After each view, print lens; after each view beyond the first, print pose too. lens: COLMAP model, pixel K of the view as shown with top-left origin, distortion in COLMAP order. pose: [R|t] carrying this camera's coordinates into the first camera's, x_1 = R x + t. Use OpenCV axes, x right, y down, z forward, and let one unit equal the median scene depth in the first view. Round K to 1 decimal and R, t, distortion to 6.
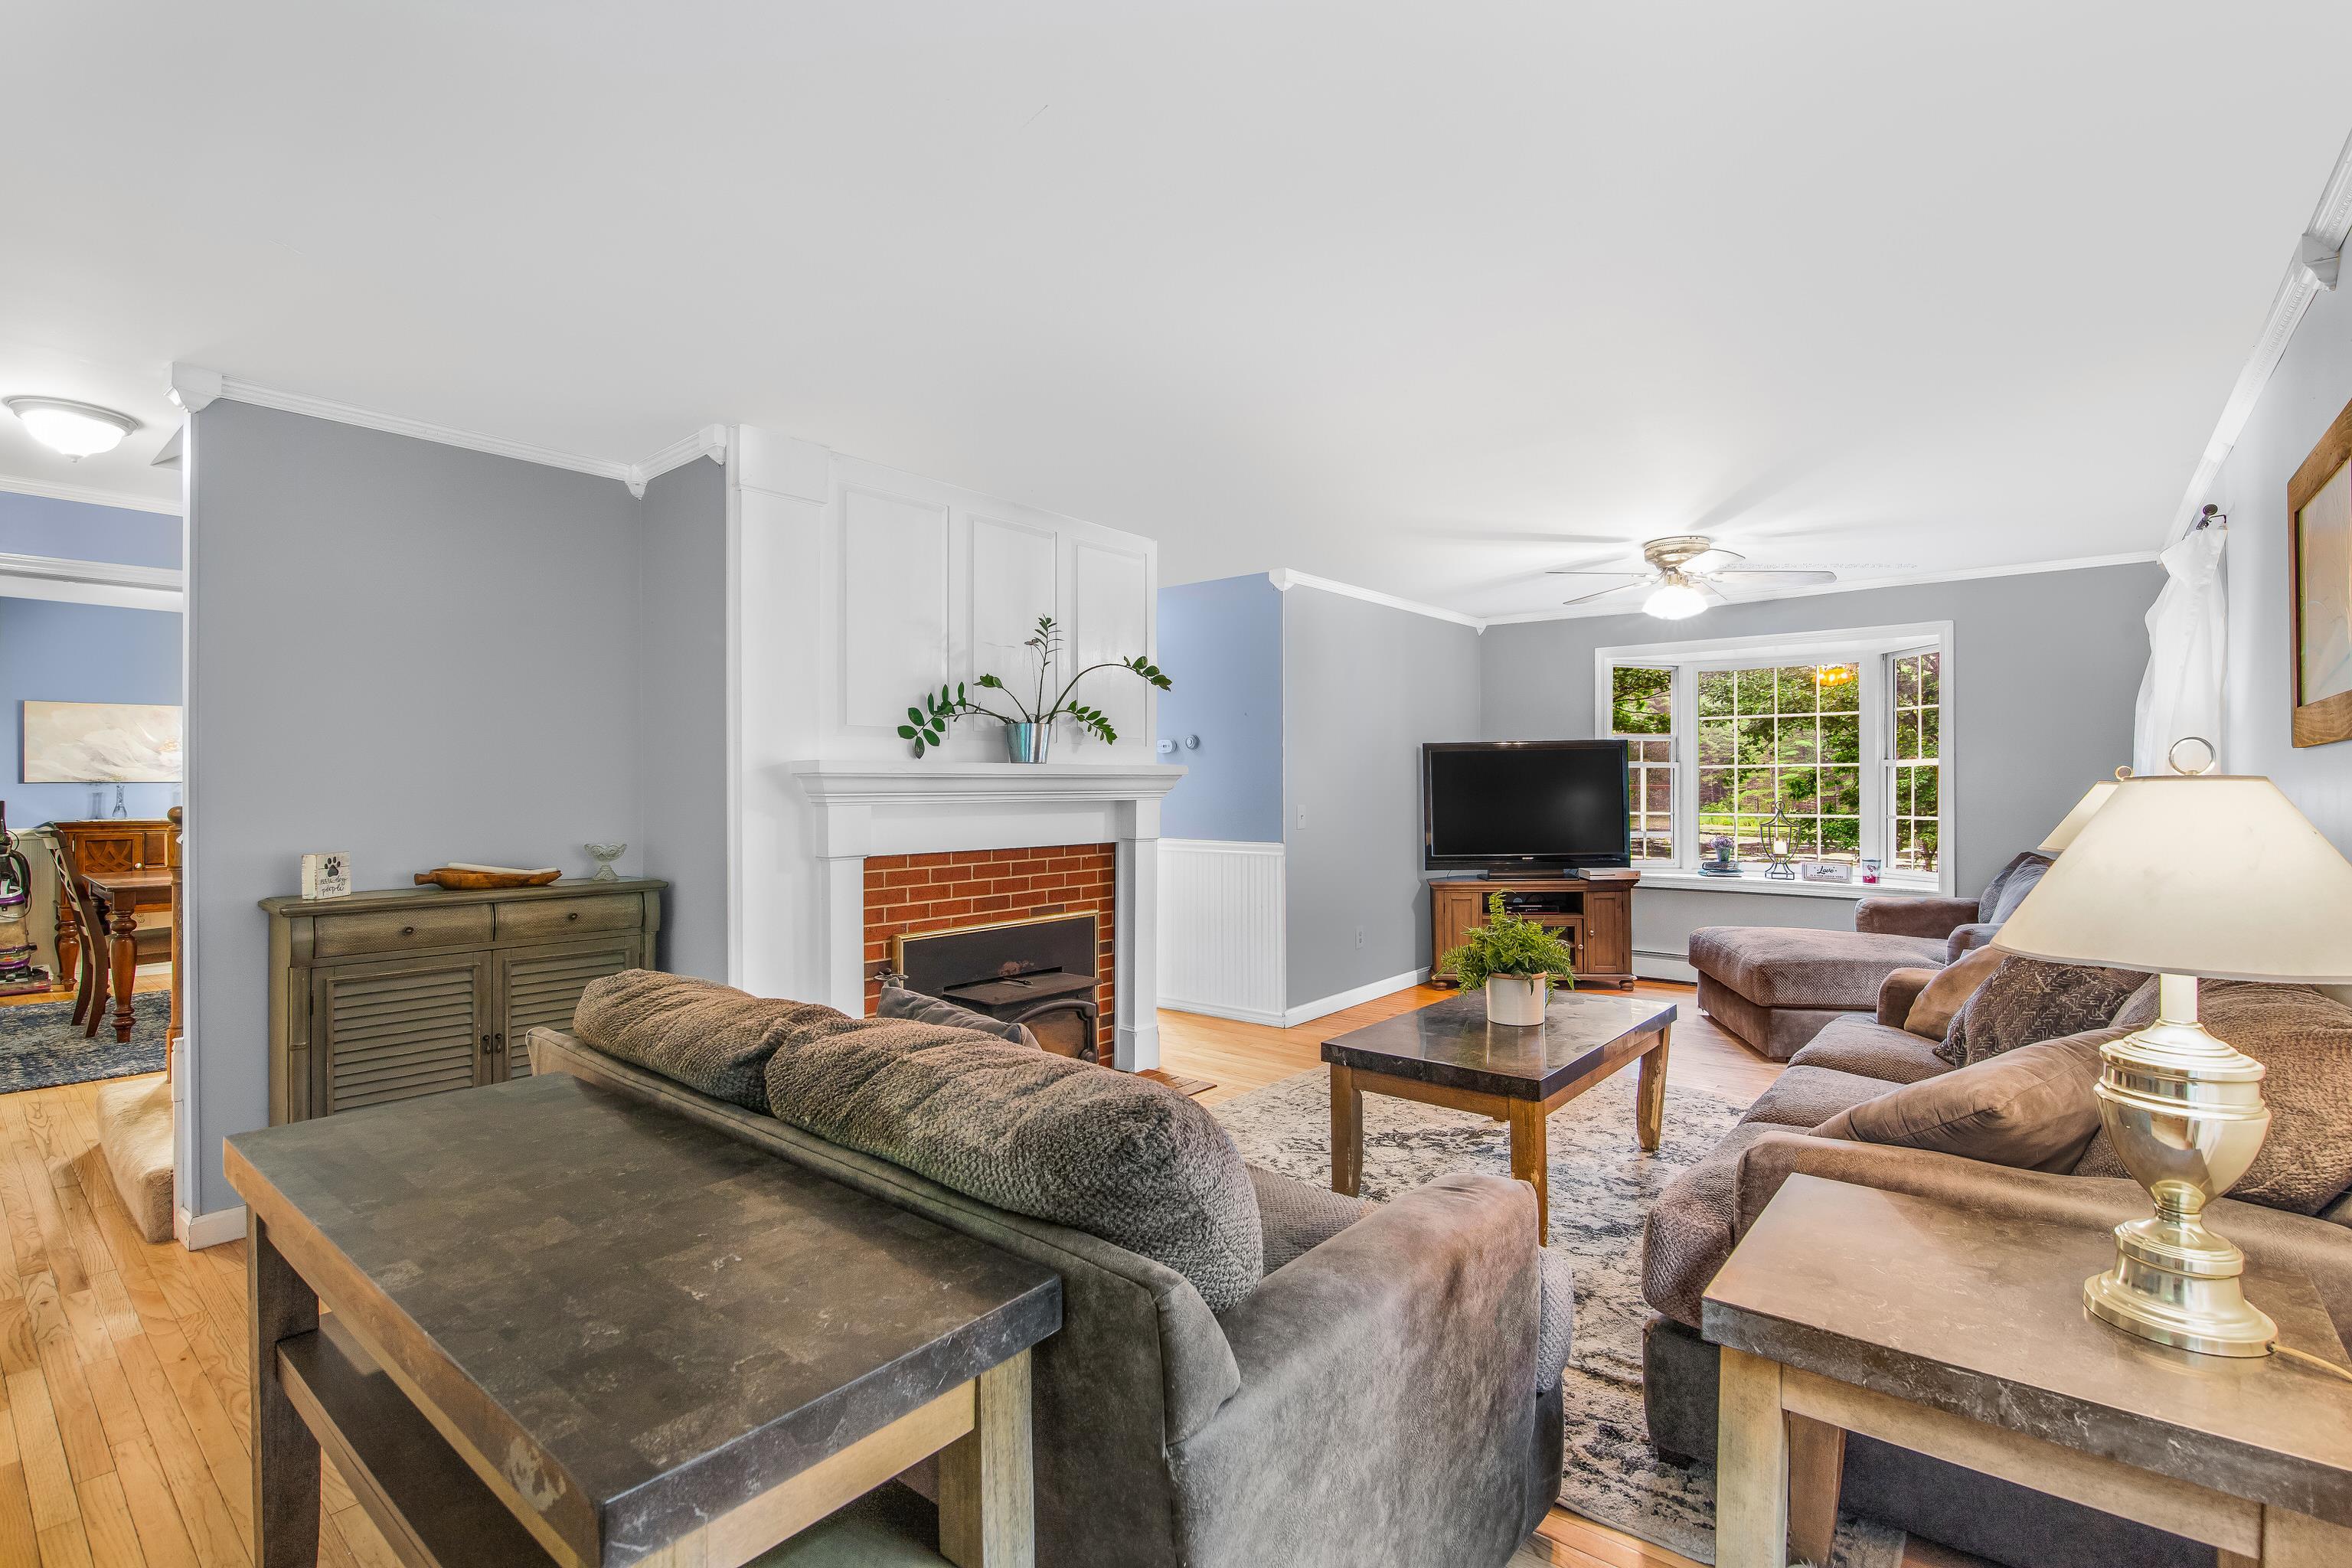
lens RADIAL K [[1074.7, 0, 1176.8], [0, 1074.7, 787.8], [0, 0, 1]] dist [-0.001476, -0.000669]
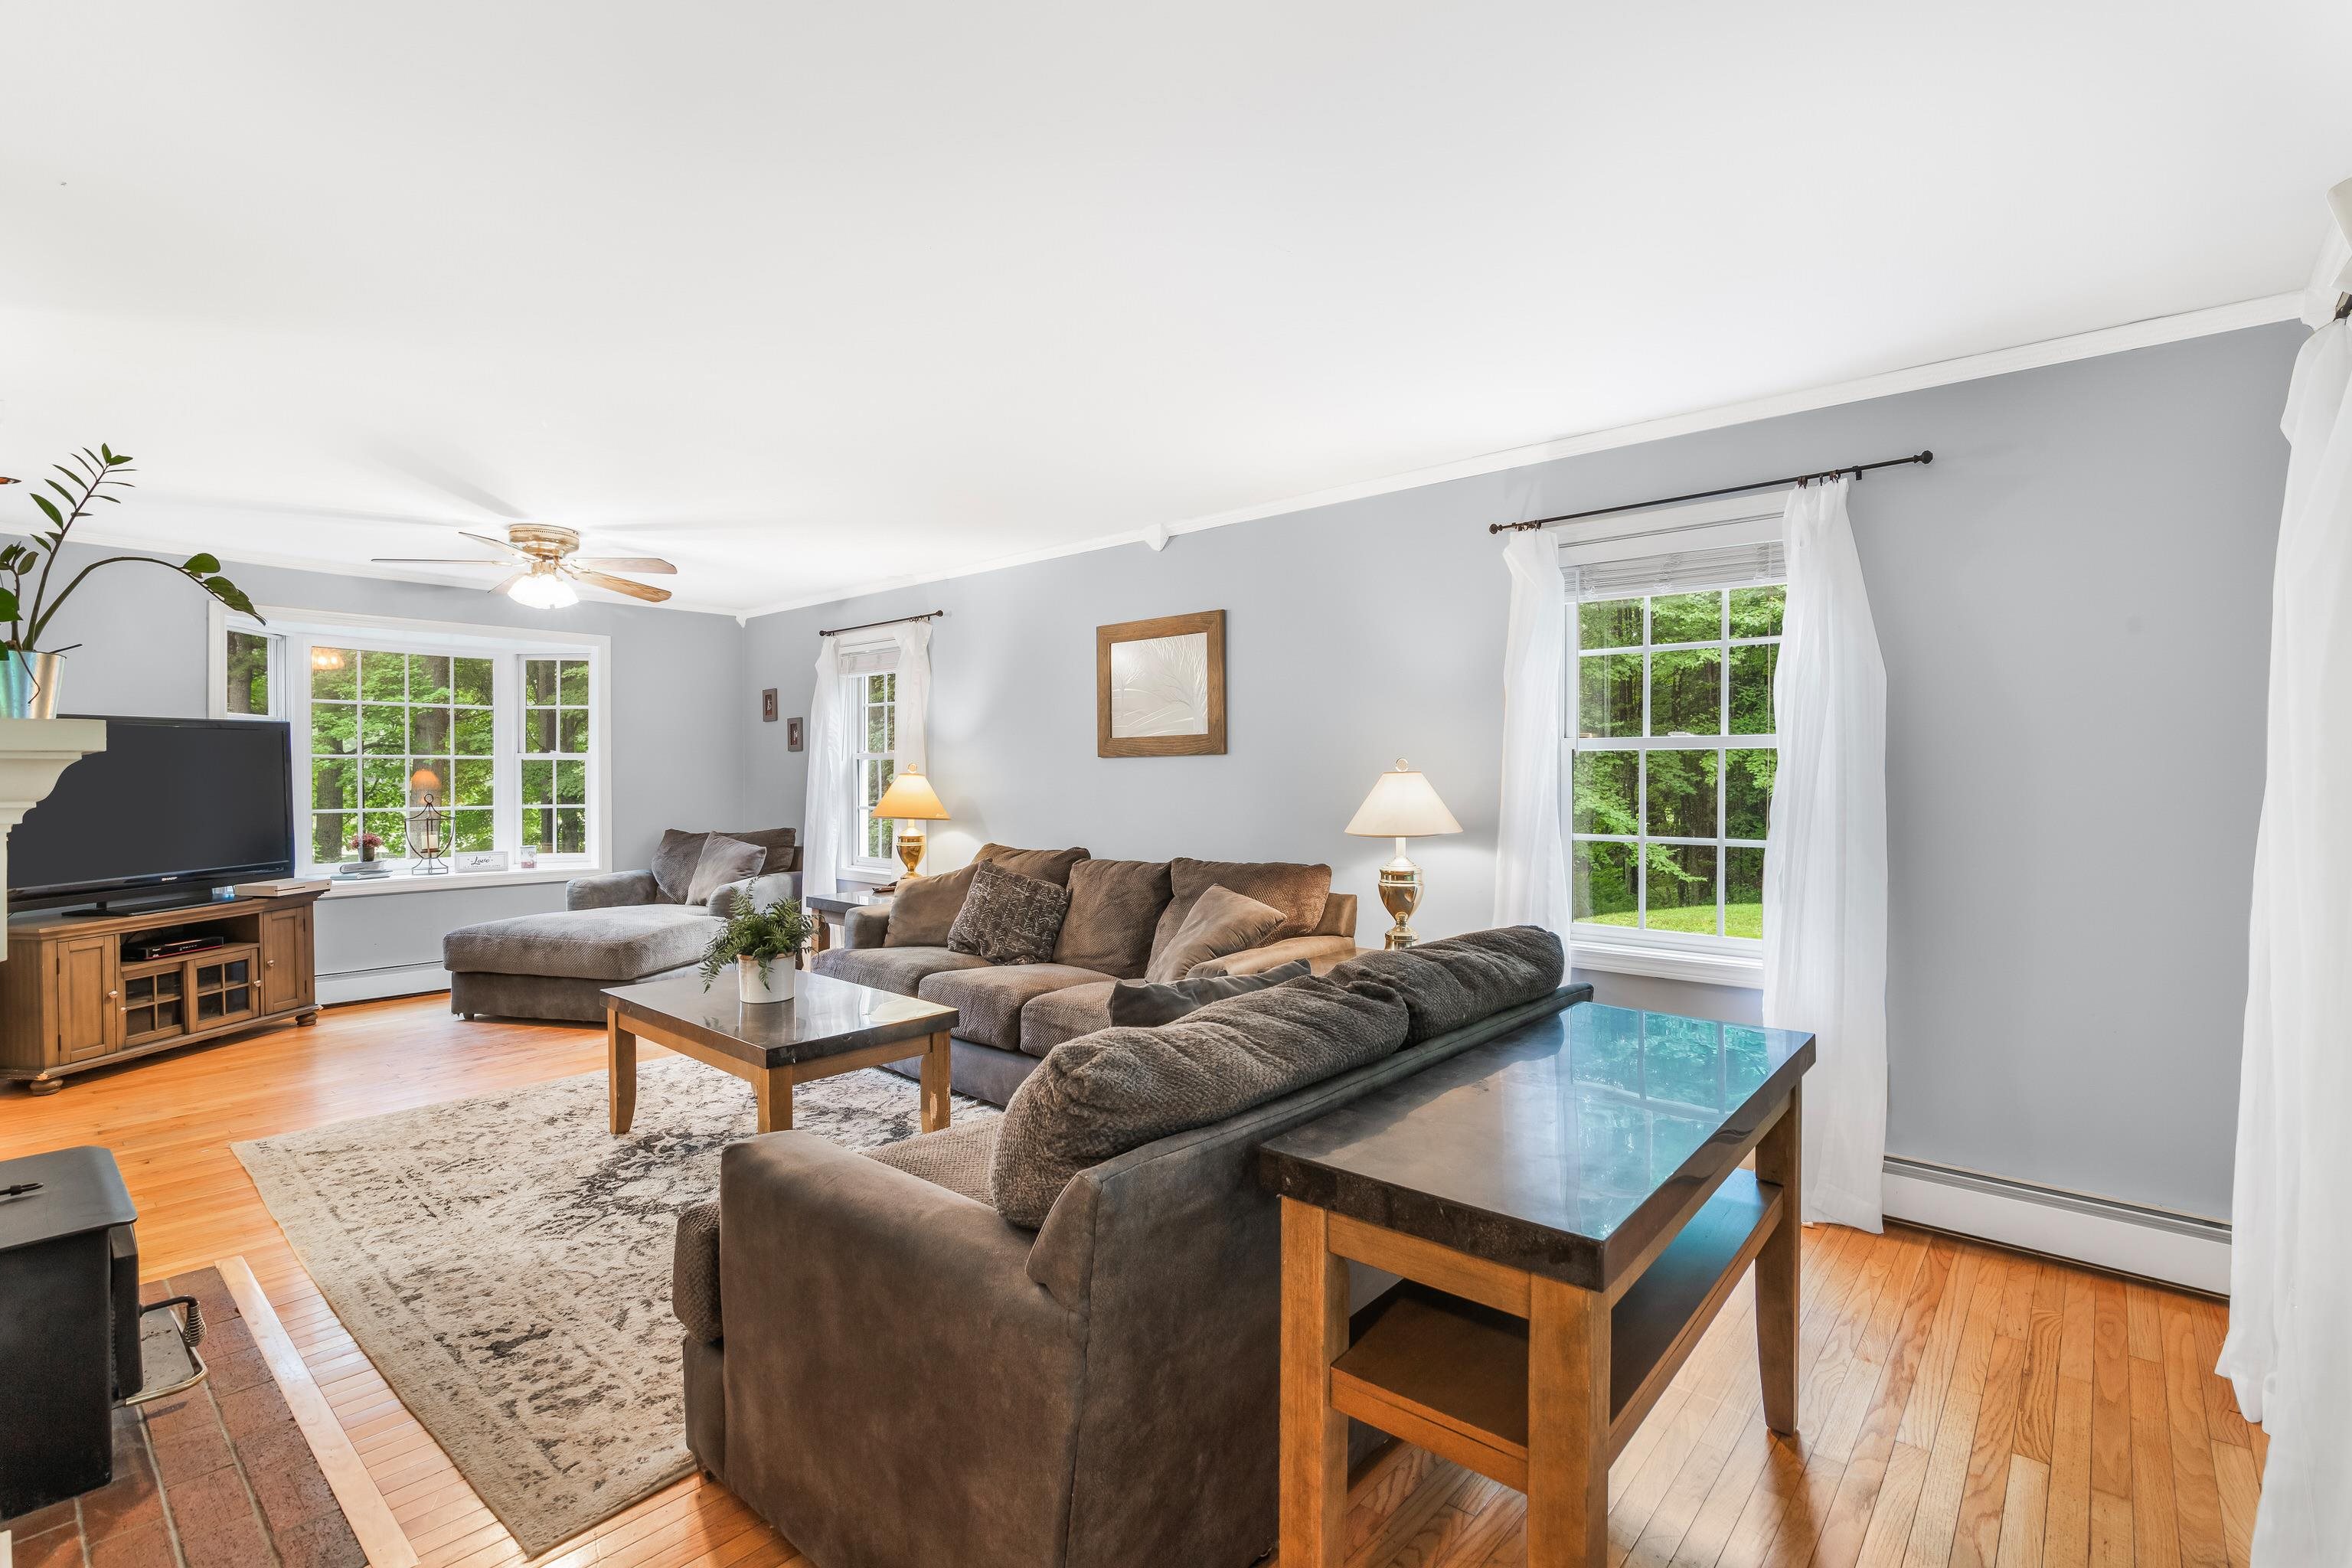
lens RADIAL K [[1074.7, 0, 1183.1], [0, 1074.7, 796.8], [0, 0, 1]] dist [-0.001476, -0.000669]
pose [[0.026970, -0.023789, 0.999353, -0.637255], [0.003630, 0.999713, 0.023700, -0.008242], [-0.999630, 0.002989, 0.027048, 0.481395]]
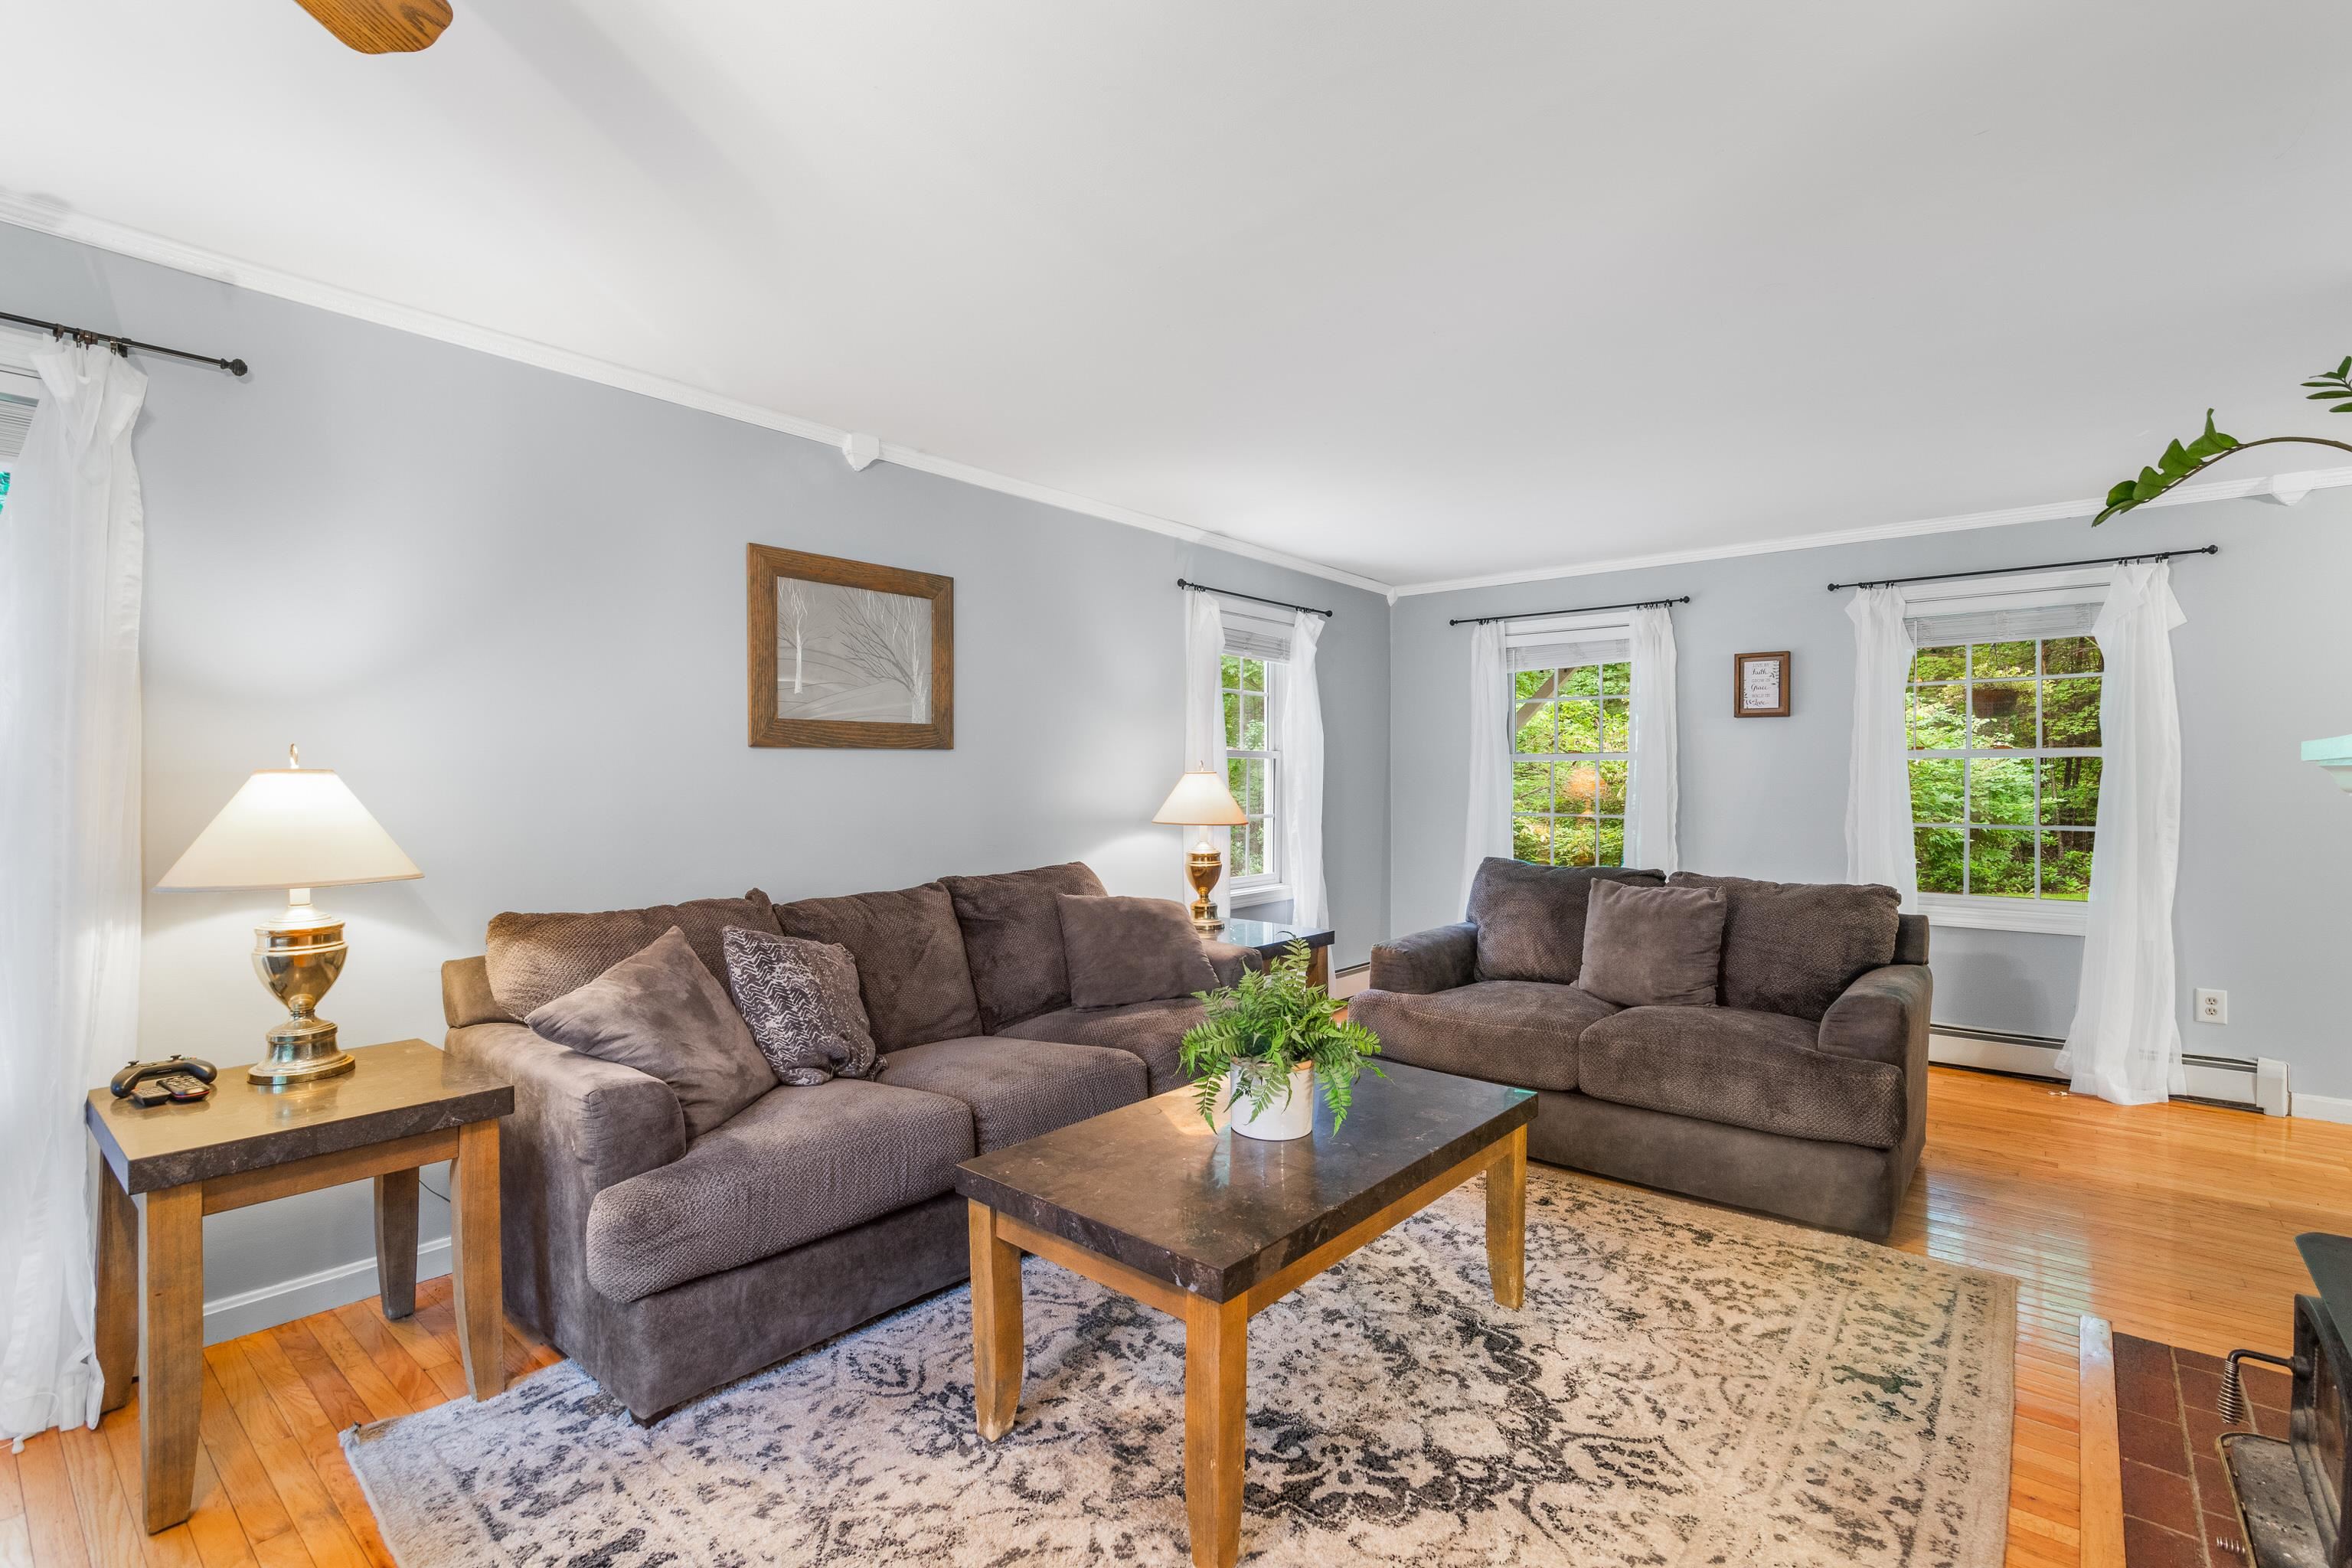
lens RADIAL K [[1074.7, 0, 1177.5], [0, 1074.7, 783.9], [0, 0, 1]] dist [-0.001476, -0.000669]
pose [[-0.999990, 0.002763, 0.003552, 0.319673], [0.002788, 0.999972, 0.006895, -0.002072], [-0.003533, 0.006905, -0.999970, 1.442165]]
